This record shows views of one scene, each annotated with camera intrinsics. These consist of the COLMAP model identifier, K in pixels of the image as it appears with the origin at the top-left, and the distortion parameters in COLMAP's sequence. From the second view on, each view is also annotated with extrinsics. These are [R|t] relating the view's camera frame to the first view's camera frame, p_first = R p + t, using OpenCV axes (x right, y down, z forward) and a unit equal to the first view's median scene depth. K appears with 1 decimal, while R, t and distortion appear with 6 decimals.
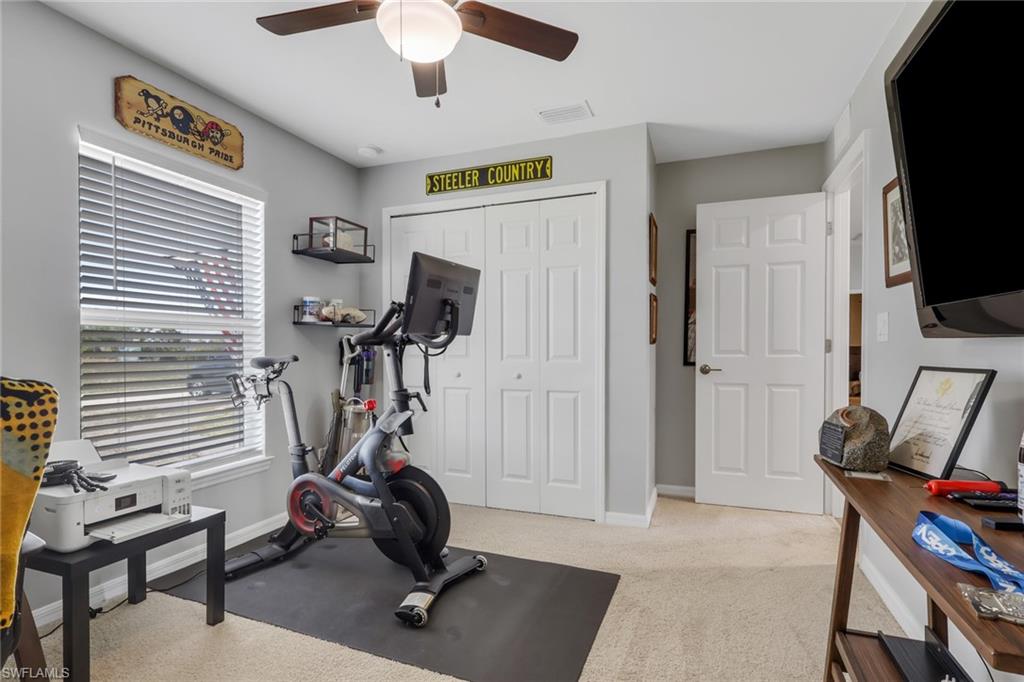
lens RADIAL K [[483.6, 0, 513.4], [0, 483.6, 338.3], [0, 0, 1]] dist [0.000775, 0.000229]
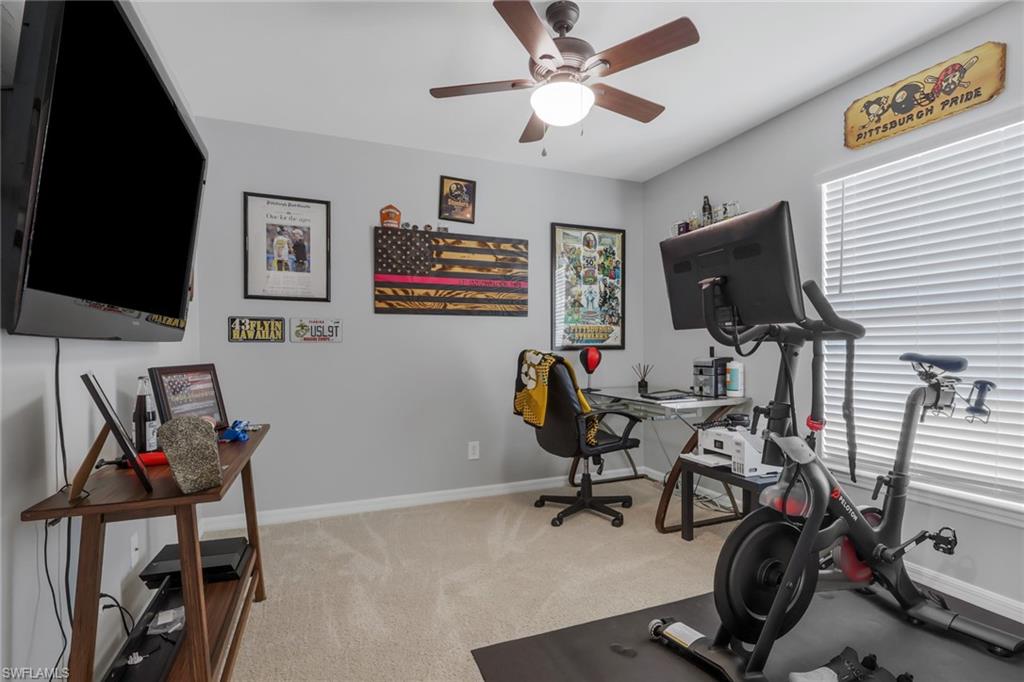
lens RADIAL K [[483.6, 0, 513.4], [0, 483.6, 338.3], [0, 0, 1]] dist [0.000775, 0.000229]
pose [[-0.721923, -0.009181, -0.691913, 0.504657], [0.015134, 0.999463, -0.029052, 0.025114], [0.691808, -0.031445, -0.721396, 1.143177]]
